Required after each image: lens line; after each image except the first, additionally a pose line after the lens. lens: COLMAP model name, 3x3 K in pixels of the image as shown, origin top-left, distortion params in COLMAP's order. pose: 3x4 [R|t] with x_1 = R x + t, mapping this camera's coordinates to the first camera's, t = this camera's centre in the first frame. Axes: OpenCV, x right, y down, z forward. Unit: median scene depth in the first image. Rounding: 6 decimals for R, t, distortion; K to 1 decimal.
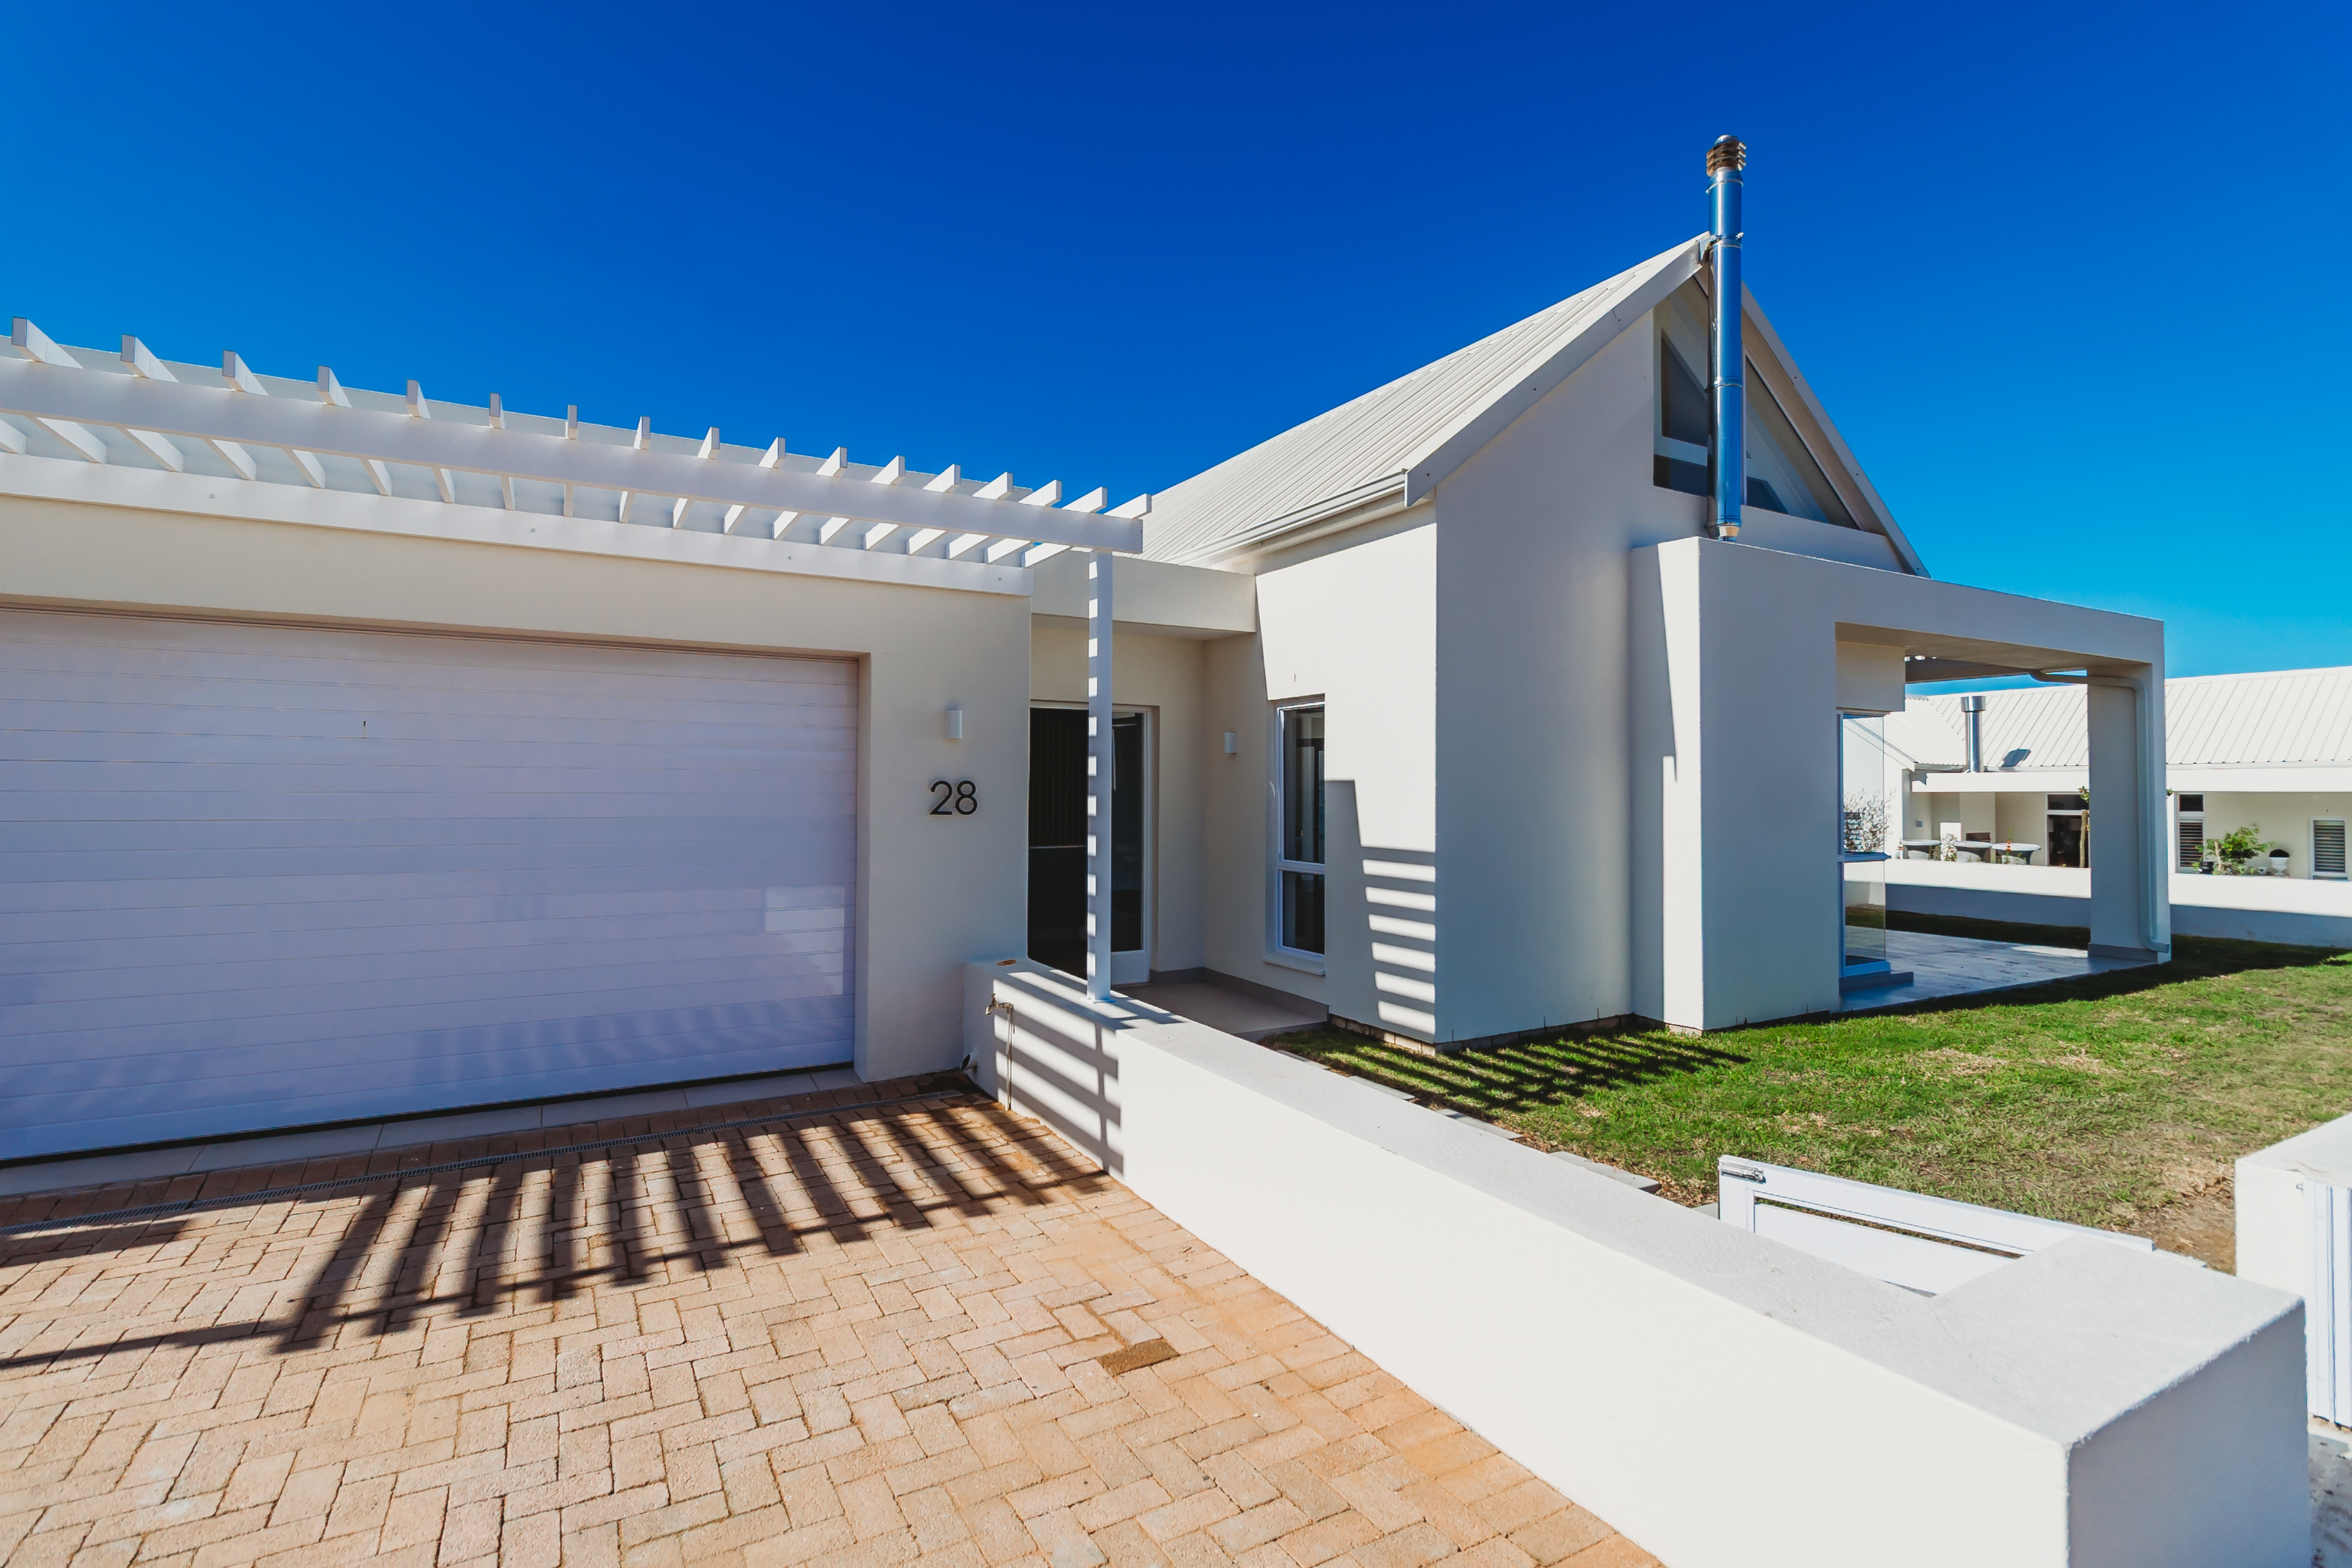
lens RADIAL K [[1085.9, 0, 1154.4], [0, 1085.9, 786.5], [0, 0, 1]] dist [0.003493, -0.000752]
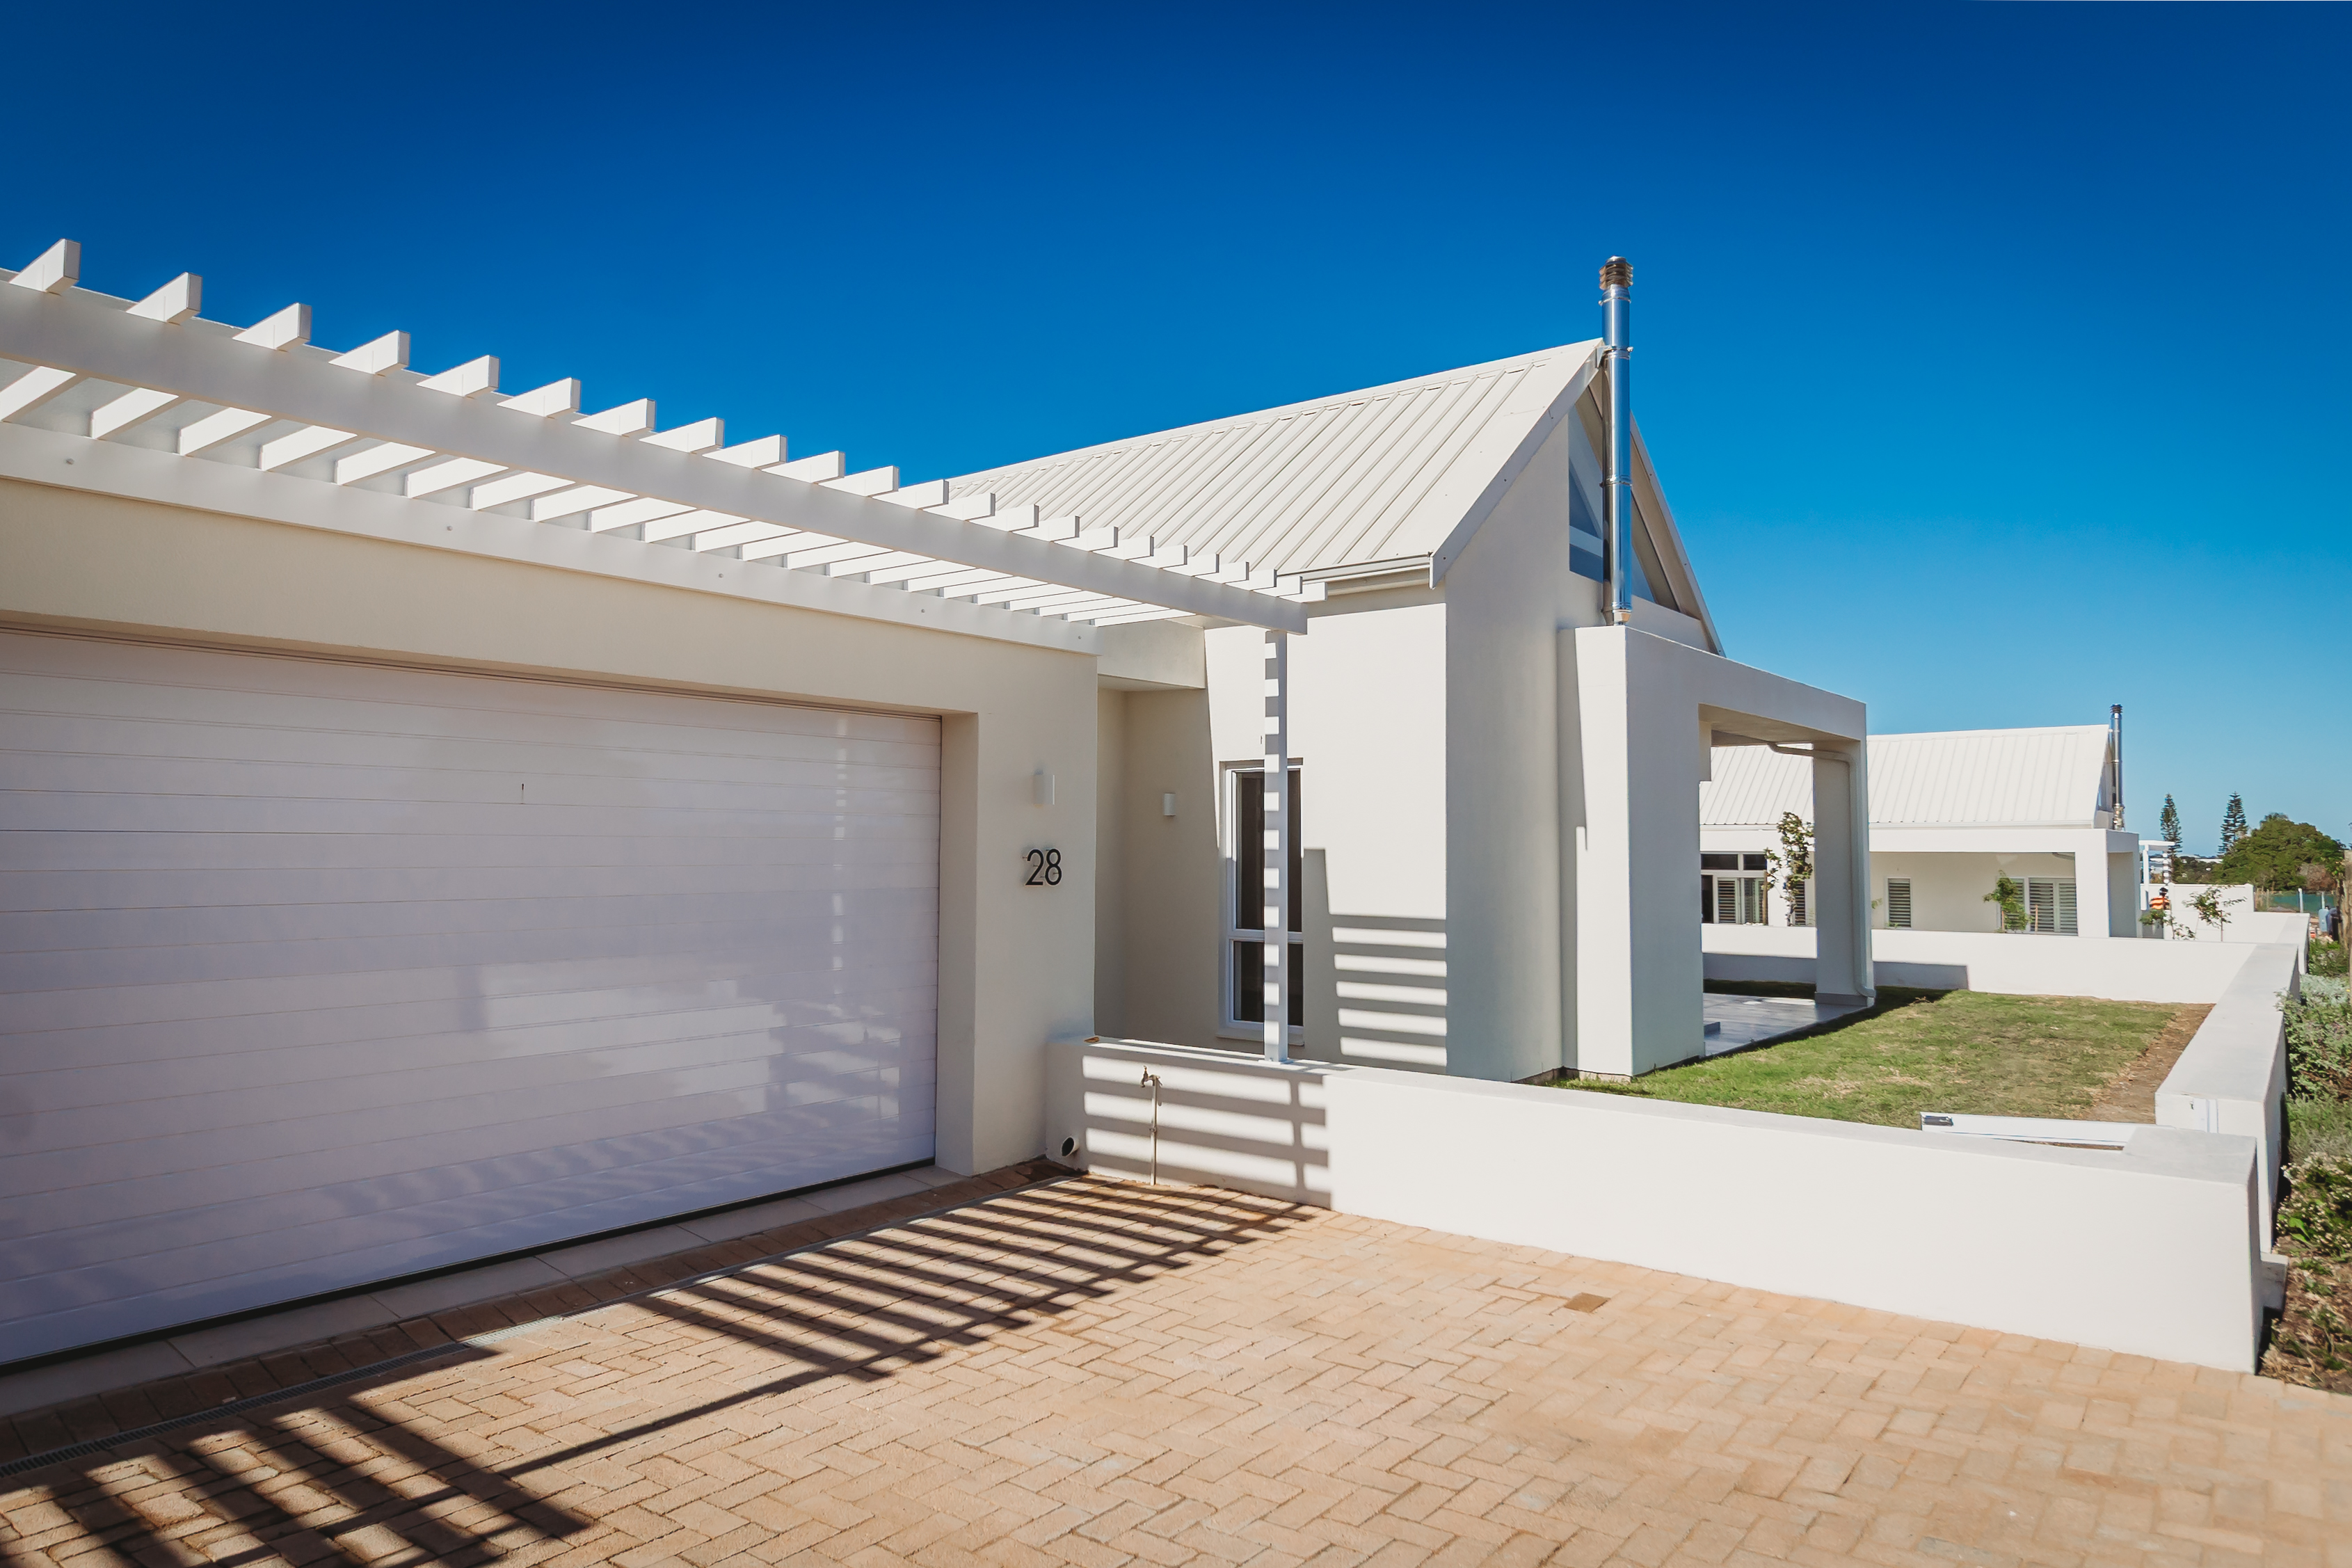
lens RADIAL K [[1896.2, 0, 1176.0], [0, 1896.2, 784.0], [0, 0, 1]] dist [0.000412, 0.003321]
pose [[0.870098, 0.016331, 0.492607, -0.786614], [-0.003711, 0.999640, -0.026584, -0.016485], [-0.492864, 0.021302, 0.869846, -0.423825]]
